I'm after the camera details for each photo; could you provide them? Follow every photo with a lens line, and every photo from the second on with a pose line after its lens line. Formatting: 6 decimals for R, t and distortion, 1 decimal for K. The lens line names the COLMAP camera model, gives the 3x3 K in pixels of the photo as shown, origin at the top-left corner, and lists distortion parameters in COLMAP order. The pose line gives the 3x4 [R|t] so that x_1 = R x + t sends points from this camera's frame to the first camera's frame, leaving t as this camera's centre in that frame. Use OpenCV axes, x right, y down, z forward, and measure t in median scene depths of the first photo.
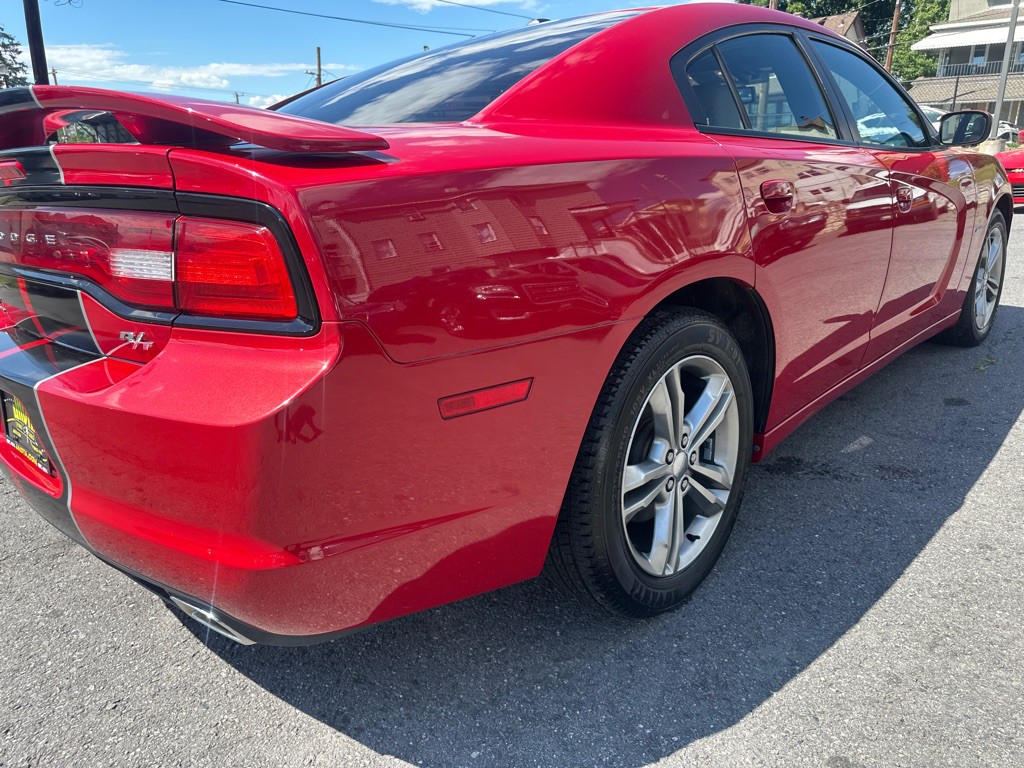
lens RADIAL K [[734.9, 0, 512.0], [0, 734.9, 384.0], [0, 0, 1]] dist [0.009949, -0.011911]
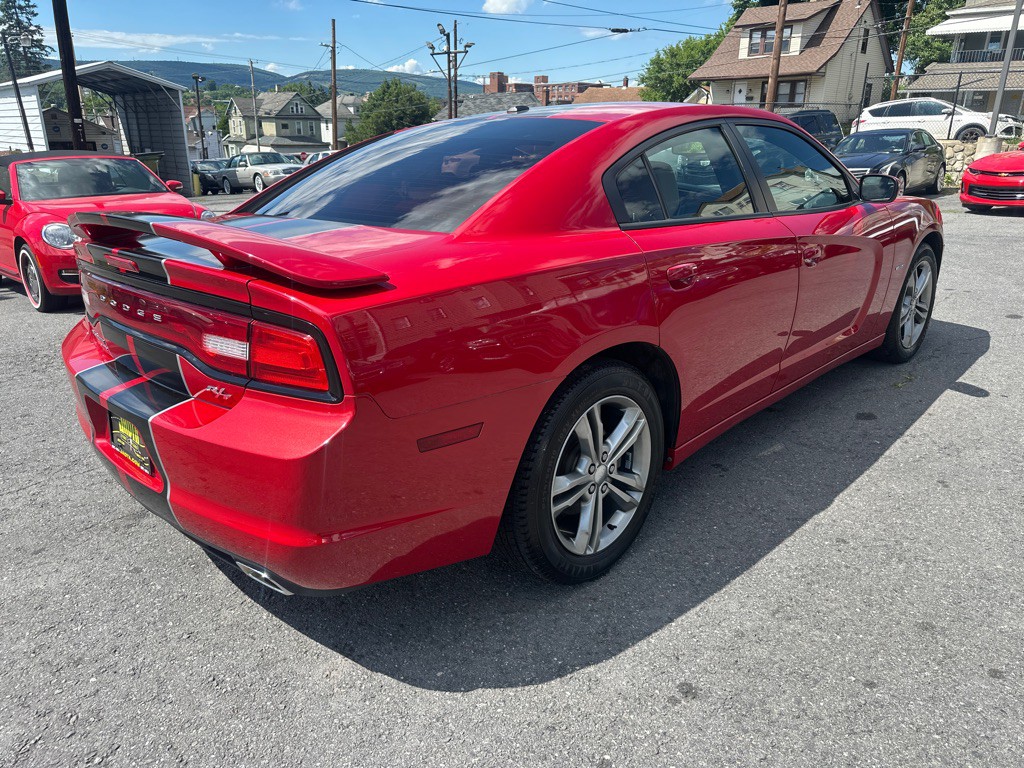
lens RADIAL K [[725.3, 0, 510.3], [0, 725.3, 381.4], [0, 0, 1]] dist [0.056533, -0.047983]
pose [[0.999555, 0.027631, -0.011262, 0.073120], [-0.027204, 0.998966, 0.036413, -0.108409], [0.012257, -0.036090, 0.999273, -0.347281]]
